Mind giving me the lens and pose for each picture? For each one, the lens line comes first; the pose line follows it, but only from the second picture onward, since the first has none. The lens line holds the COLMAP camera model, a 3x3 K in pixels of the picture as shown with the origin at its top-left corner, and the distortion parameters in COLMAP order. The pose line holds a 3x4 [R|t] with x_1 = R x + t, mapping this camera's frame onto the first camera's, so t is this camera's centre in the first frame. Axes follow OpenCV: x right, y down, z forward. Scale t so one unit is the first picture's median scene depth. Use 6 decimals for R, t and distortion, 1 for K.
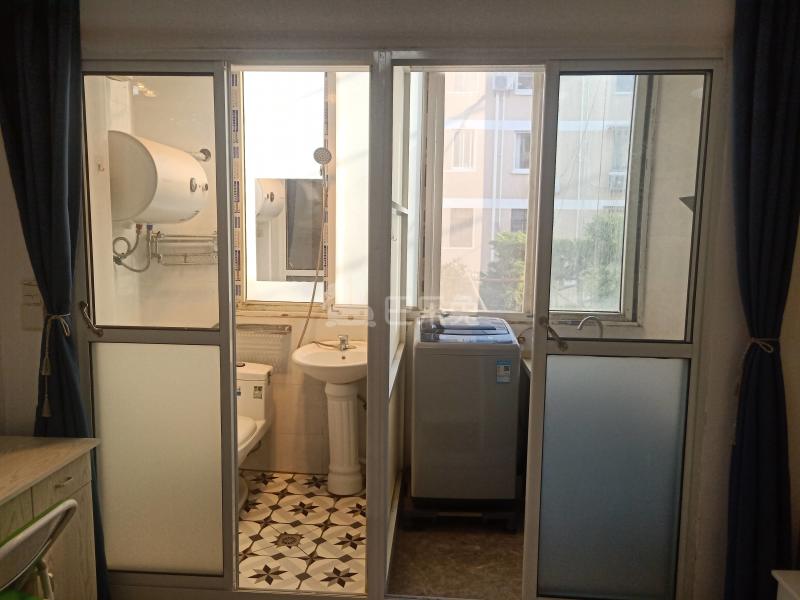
lens RADIAL K [[606.3, 0, 403.5], [0, 606.3, 302.4], [0, 0, 1]] dist [0.035868, -0.023909]
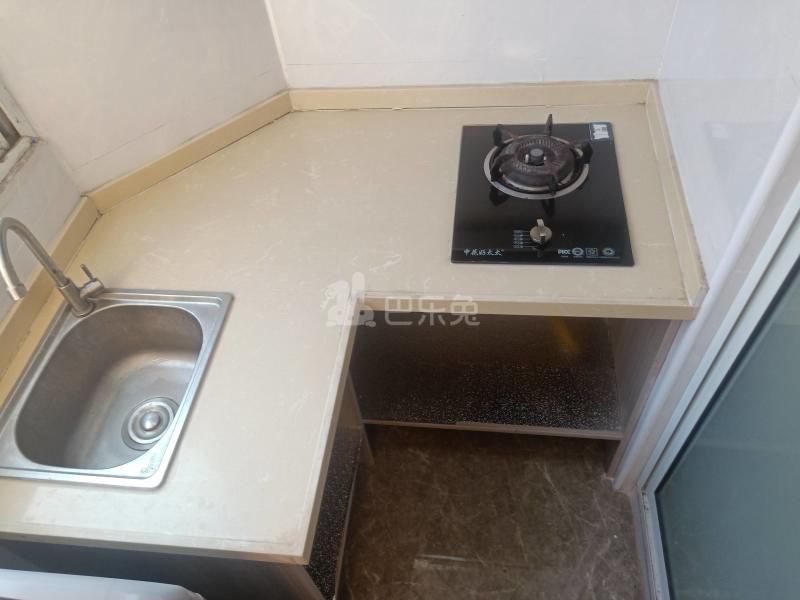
lens RADIAL K [[606.3, 0, 403.5], [0, 606.3, 302.4], [0, 0, 1]] dist [0.035868, -0.023909]
pose [[0.048069, -0.788549, 0.613090, 0.122558], [0.204874, 0.608533, 0.766625, -0.128936], [-0.977607, 0.088756, 0.190805, 0.763642]]
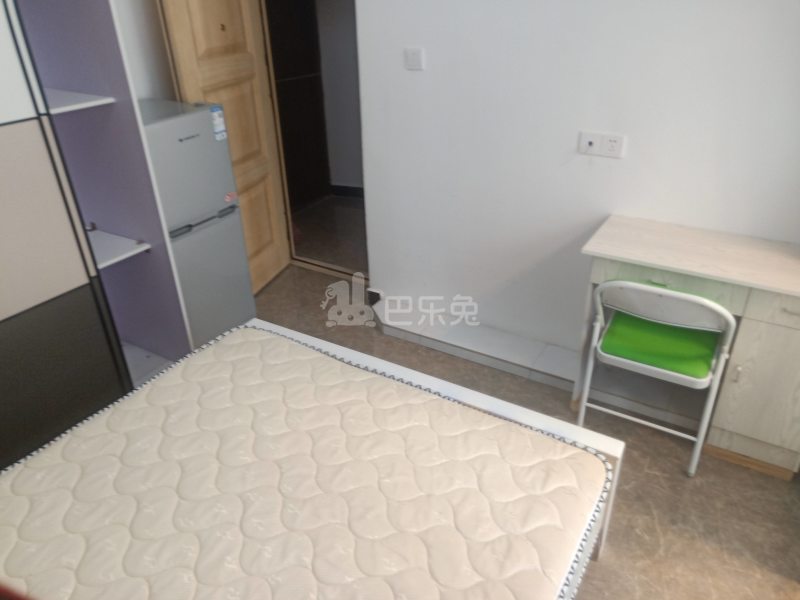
lens RADIAL K [[604.9, 0, 399.5], [0, 604.9, 302.4], [0, 0, 1]] dist [0.063269, -0.033009]
pose [[-0.468164, 0.426248, -0.774038, 0.318702], [-0.091808, 0.847760, 0.522374, -0.113414], [0.878859, 0.315619, -0.357758, 0.470783]]
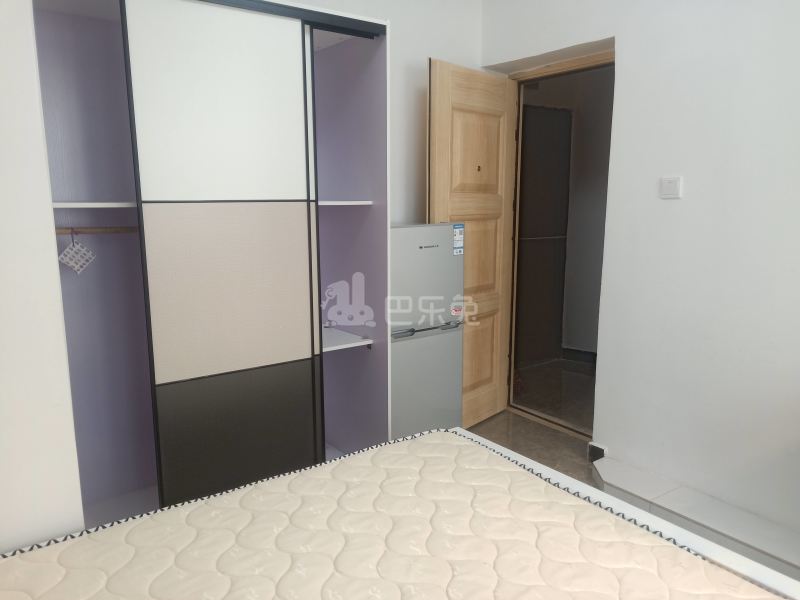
lens RADIAL K [[611.0, 0, 402.0], [0, 611.0, 299.5], [0, 0, 1]] dist [0.035835, -0.004134]
pose [[-0.768119, 0.099540, -0.632522, 0.300837], [-0.087514, 0.962253, 0.257704, 0.005309], [0.634298, 0.253302, -0.730414, 0.480813]]
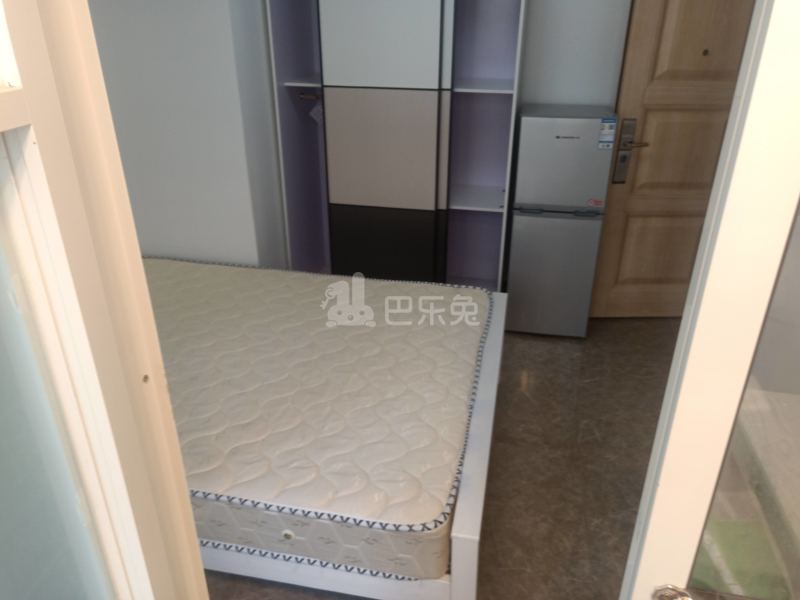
lens RADIAL K [[606.3, 0, 403.5], [0, 606.3, 302.4], [0, 0, 1]] dist [0.035868, -0.023909]
pose [[-0.991437, -0.075931, 0.106244, -0.140484], [-0.003280, 0.827803, 0.561009, -0.159204], [-0.130547, 0.555857, -0.820963, 0.794057]]
